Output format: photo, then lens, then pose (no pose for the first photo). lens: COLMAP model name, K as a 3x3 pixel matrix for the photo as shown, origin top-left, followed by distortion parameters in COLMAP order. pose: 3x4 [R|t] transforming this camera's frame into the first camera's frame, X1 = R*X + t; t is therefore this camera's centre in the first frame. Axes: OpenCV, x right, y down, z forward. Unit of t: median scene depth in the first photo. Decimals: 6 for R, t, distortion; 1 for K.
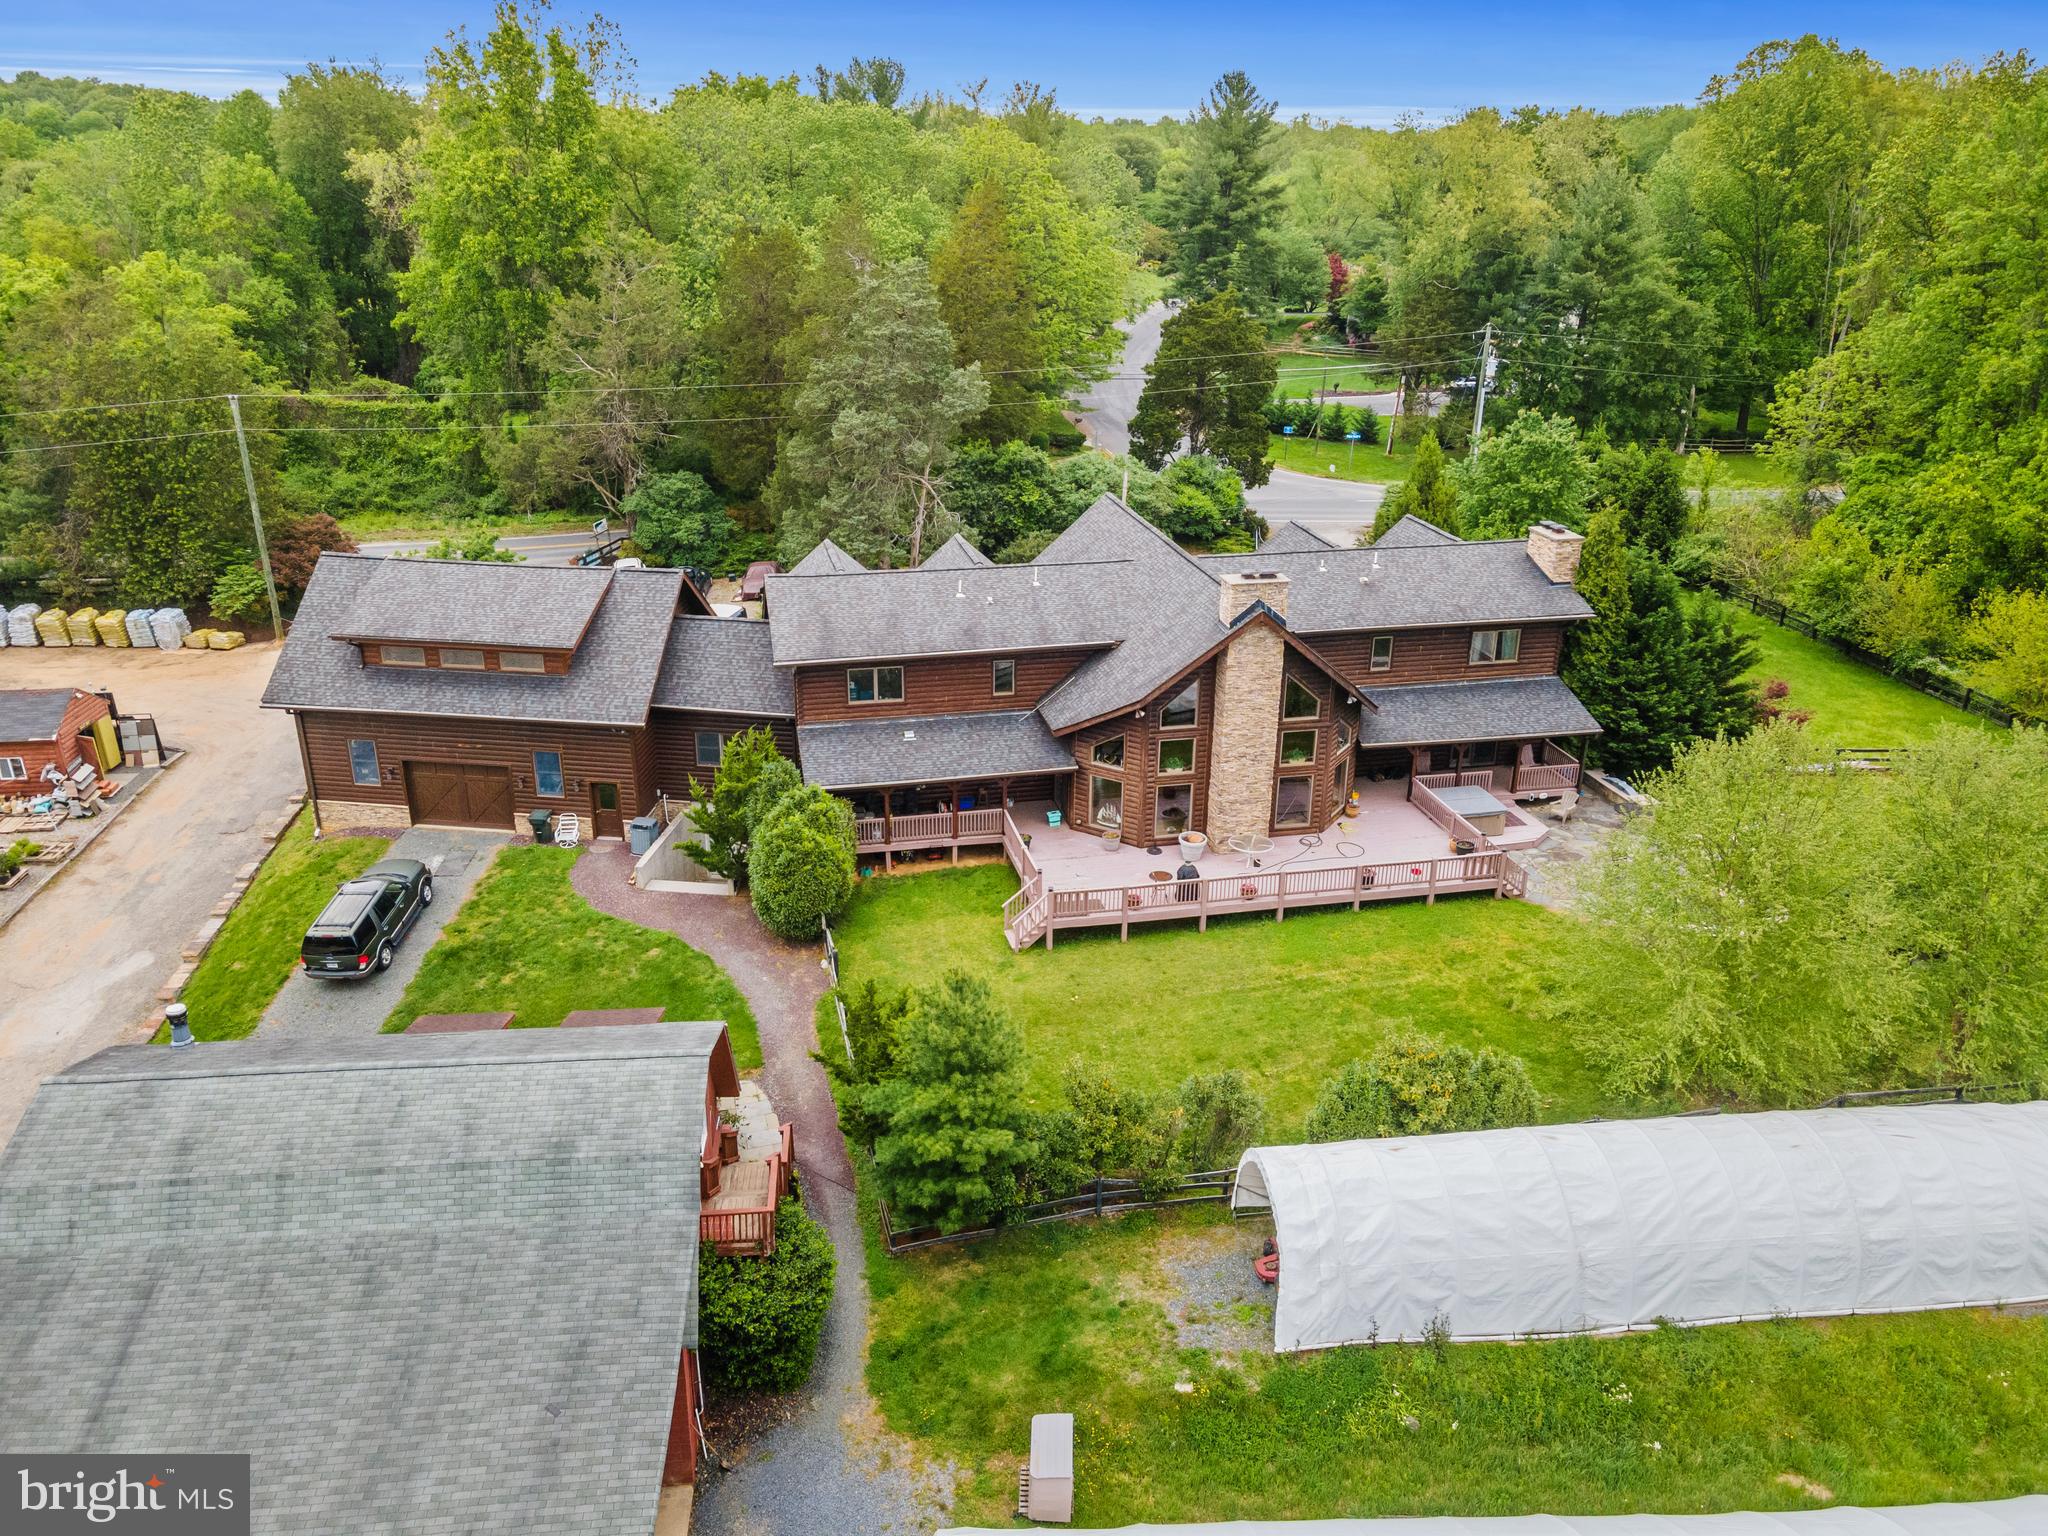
lens RADIAL K [[1468.5, 0, 1024.0], [0, 1468.5, 768.0], [0, 0, 1]] dist [0.033484, 0.031048]
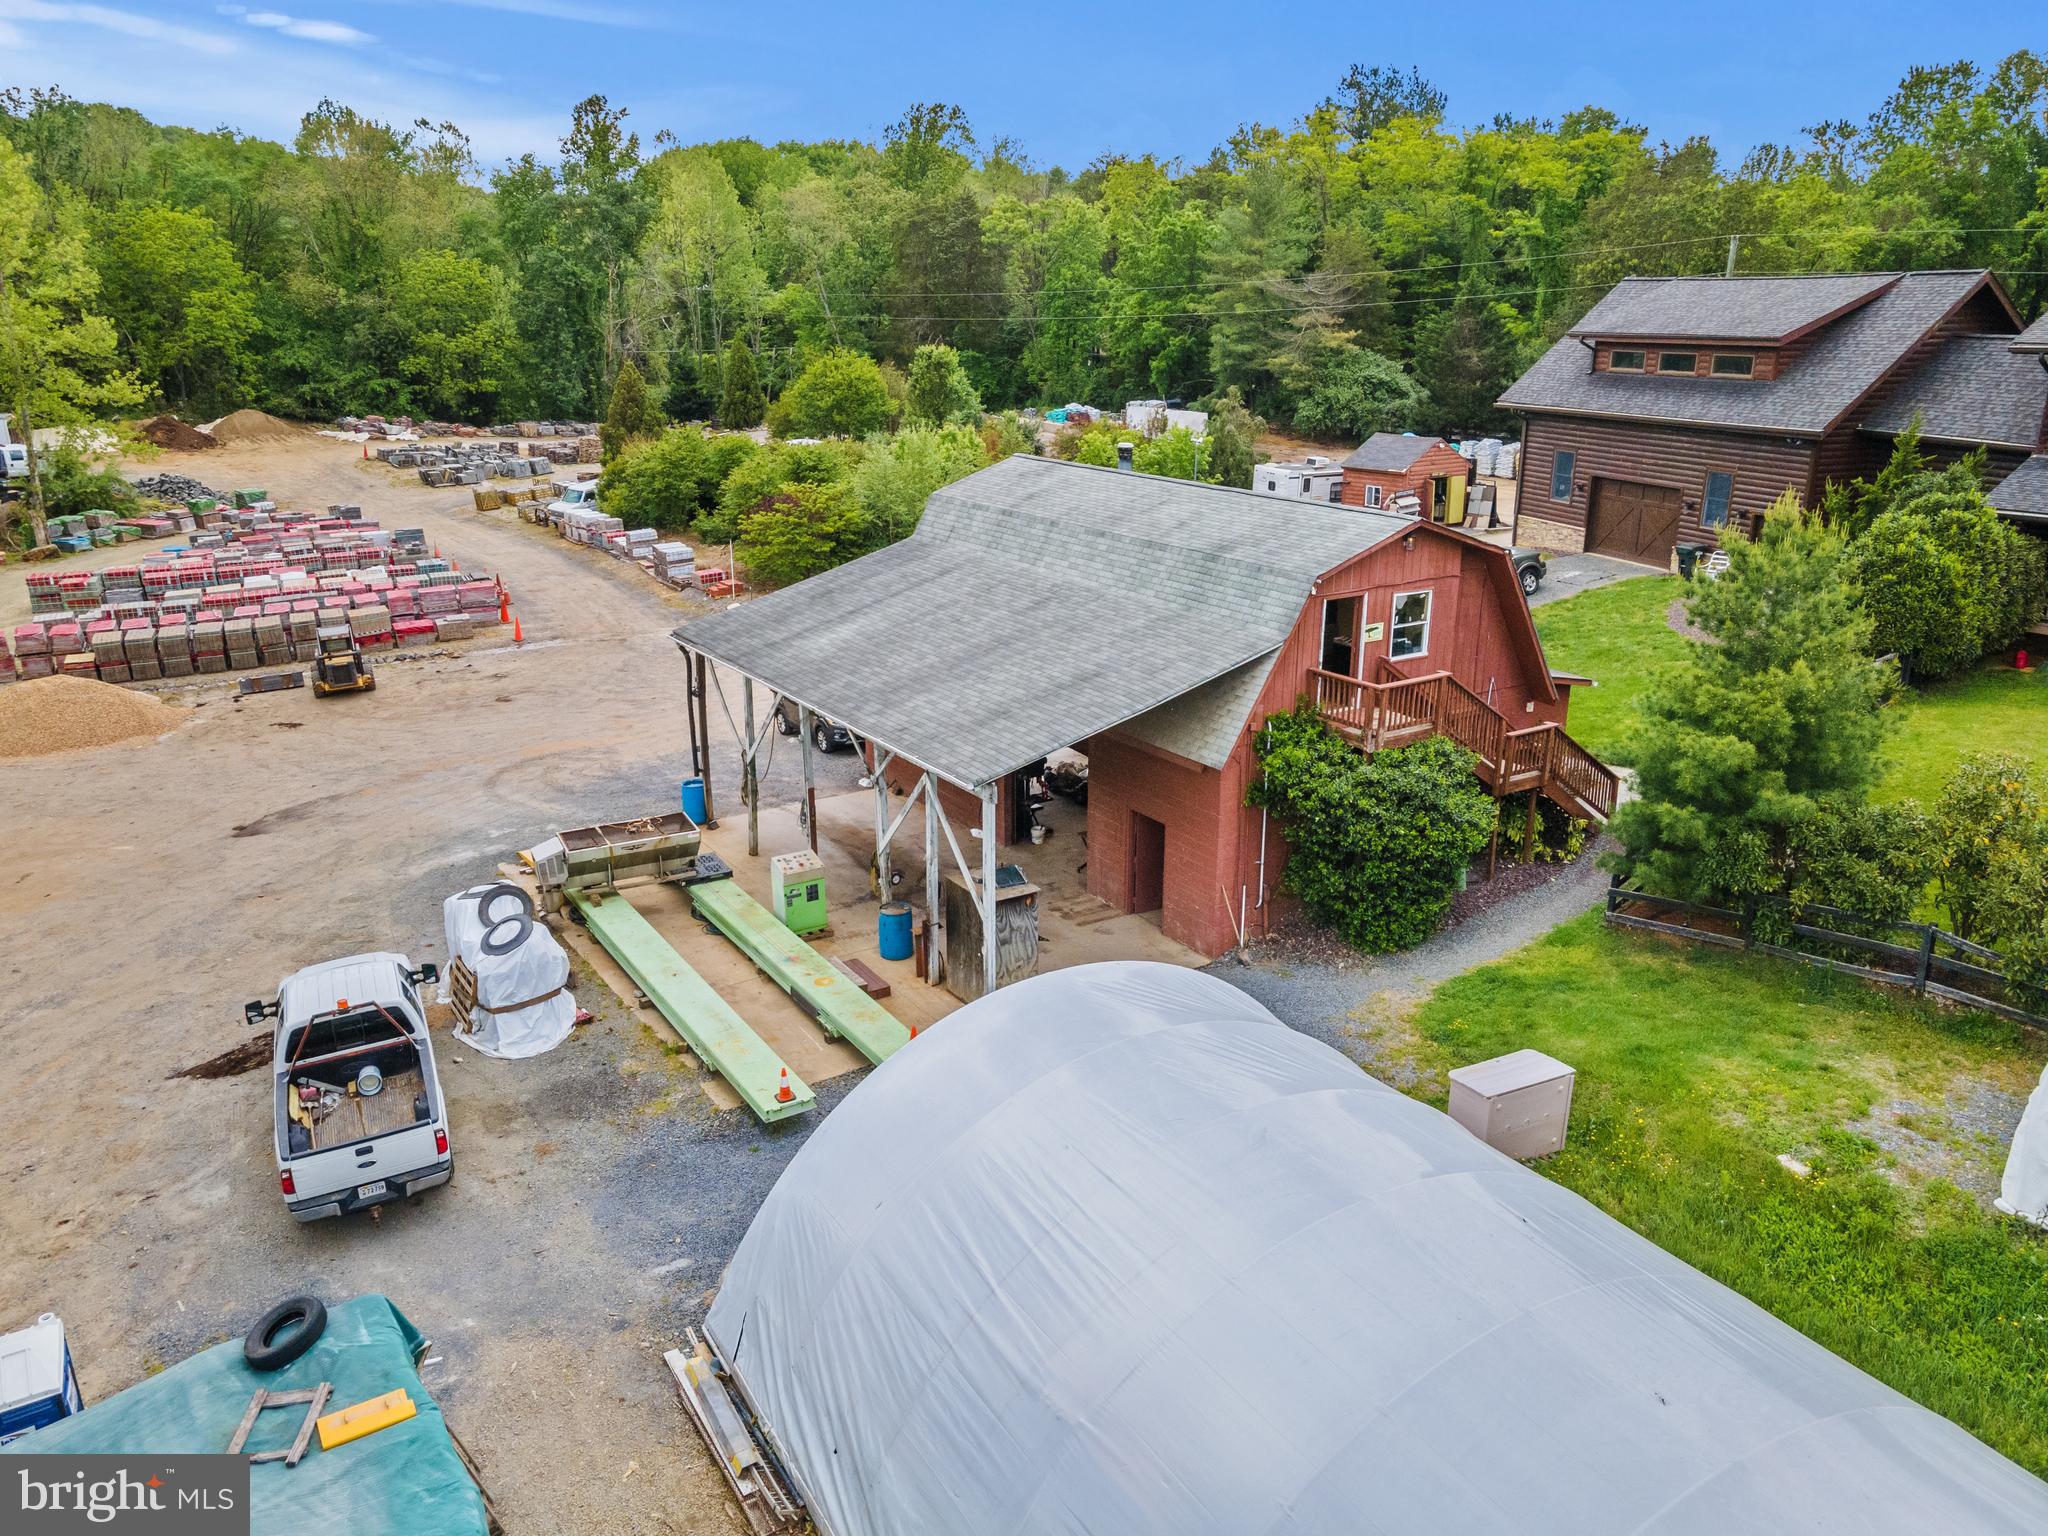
lens RADIAL K [[1529.3, 0, 1017.6], [0, 1529.3, 739.4], [0, 0, 1]] dist [0.051839, -0.001675]
pose [[0.469029, 0.235705, -0.851149, 0.297569], [-0.324847, 0.942213, 0.081915, 0.204827], [0.821271, 0.238073, 0.518493, 0.256191]]
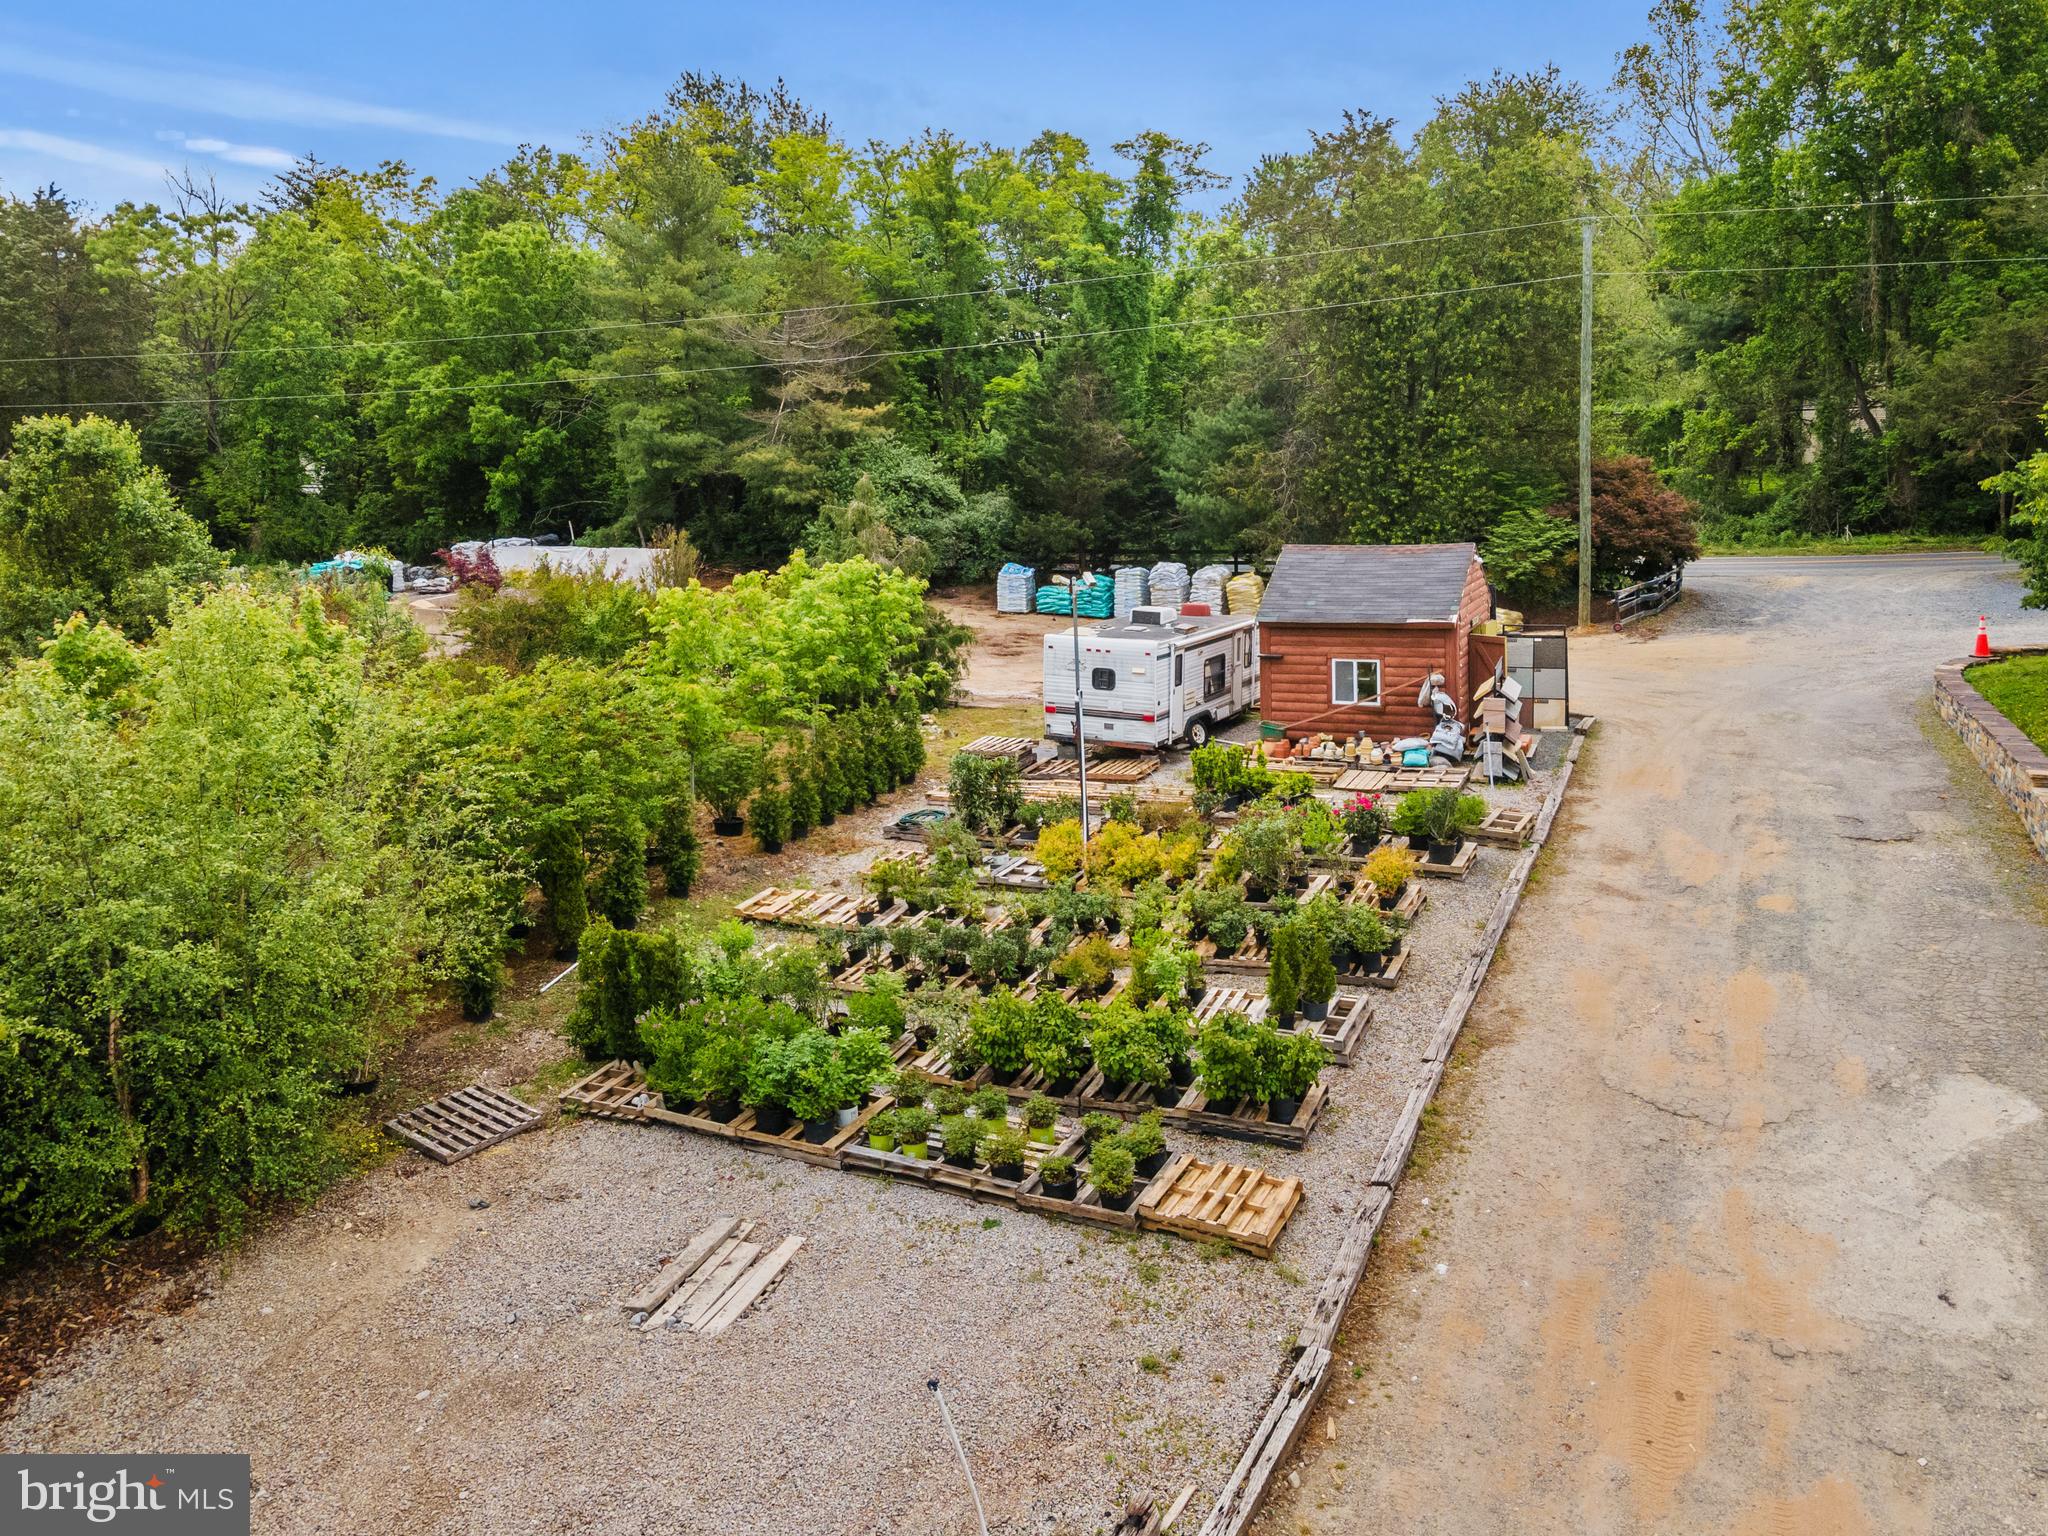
lens RADIAL K [[1554.7, 0, 1021.2], [0, 1554.7, 668.9], [0, 0, 1]] dist [0.070259, 0.004540]
pose [[0.858557, 0.043183, -0.510896, -0.614767], [-0.162162, 0.968166, -0.190679, 0.140330], [0.486397, 0.246557, 0.838229, 0.612727]]
